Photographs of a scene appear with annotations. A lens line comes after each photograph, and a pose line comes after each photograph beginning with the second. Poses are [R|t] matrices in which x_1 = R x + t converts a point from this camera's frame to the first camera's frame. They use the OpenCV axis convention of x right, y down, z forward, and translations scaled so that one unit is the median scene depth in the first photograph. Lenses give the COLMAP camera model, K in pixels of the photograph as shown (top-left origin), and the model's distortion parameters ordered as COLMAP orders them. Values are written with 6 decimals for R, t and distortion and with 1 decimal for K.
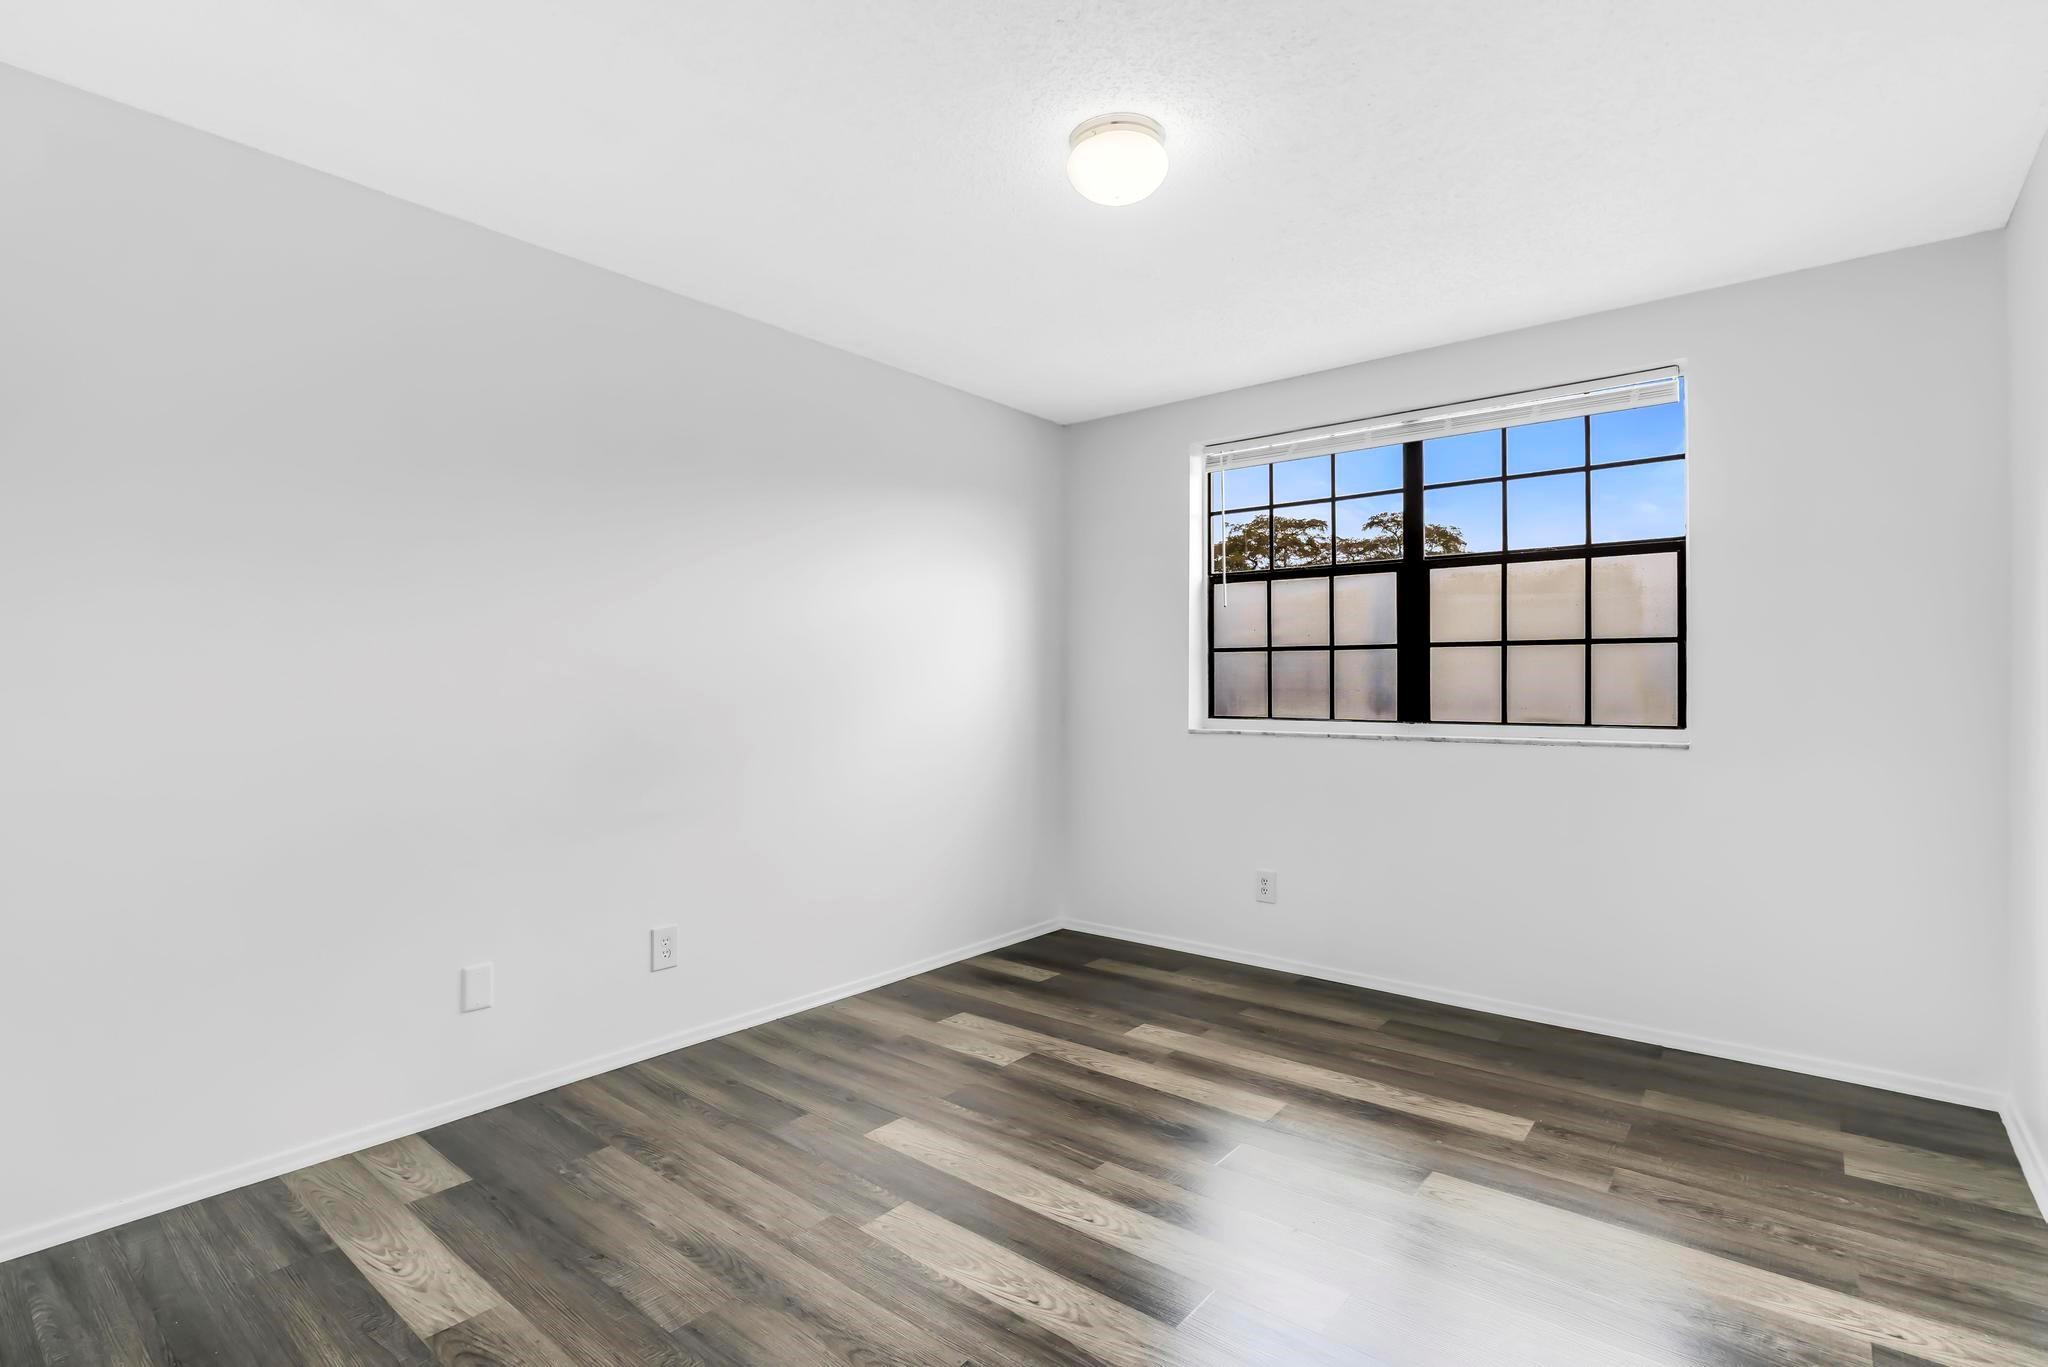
lens RADIAL K [[975.9, 0, 1025.2], [0, 975.9, 683.6], [0, 0, 1]] dist [-0.017594, 0.003312]
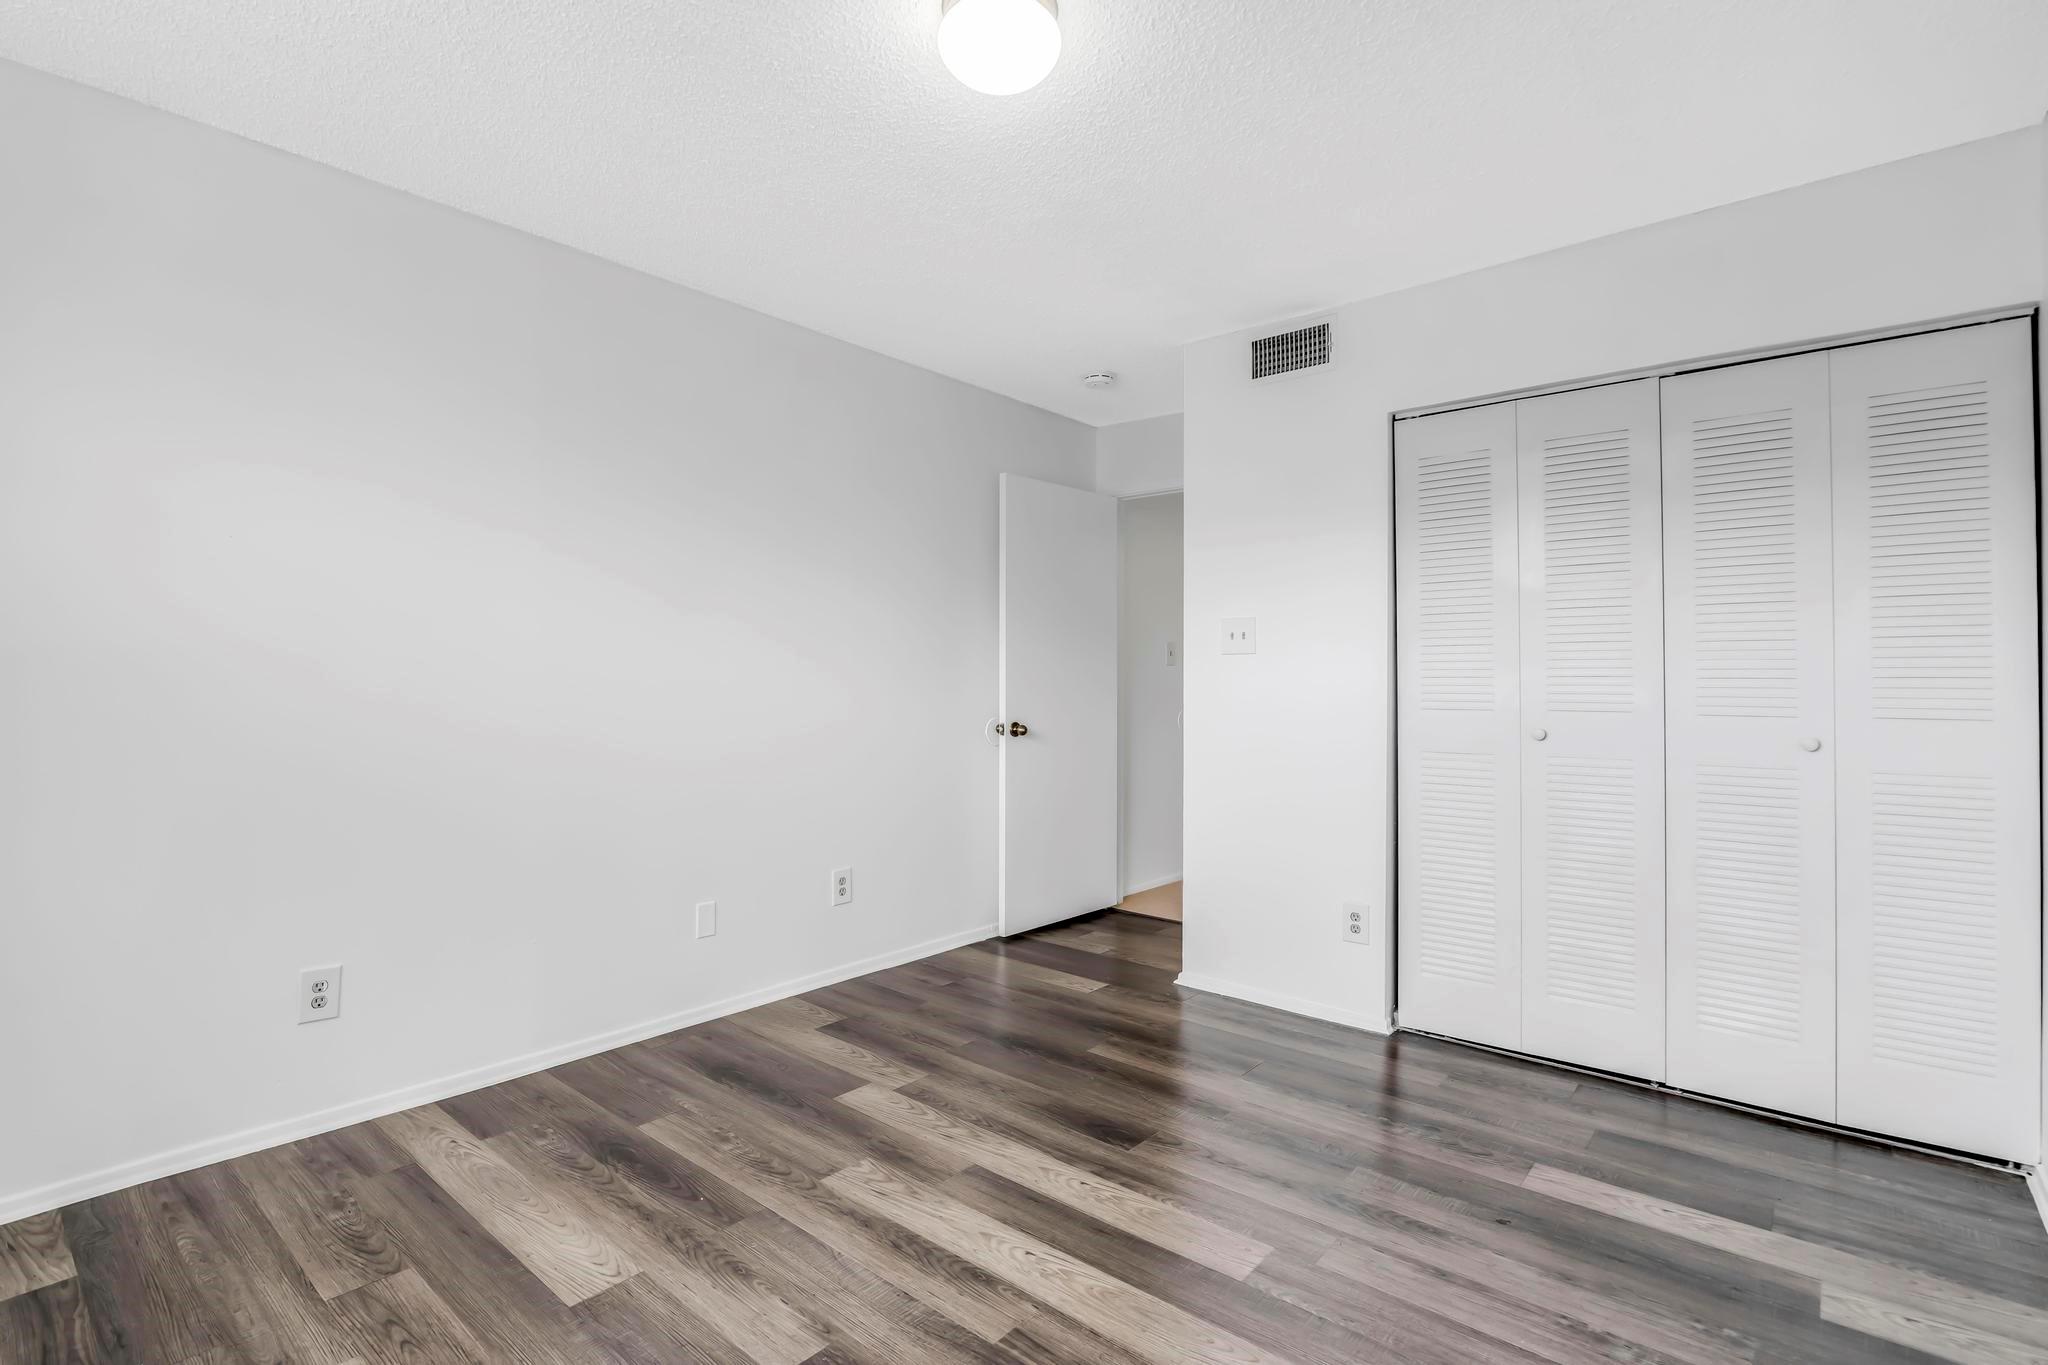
lens RADIAL K [[975.9, 0, 1020.7], [0, 975.9, 679.9], [0, 0, 1]] dist [-0.017594, 0.003312]
pose [[-0.999834, -0.008252, 0.016224, 0.064525], [-0.008323, 0.999956, -0.004287, 0.013135], [-0.016187, -0.004421, -0.999859, 1.925002]]
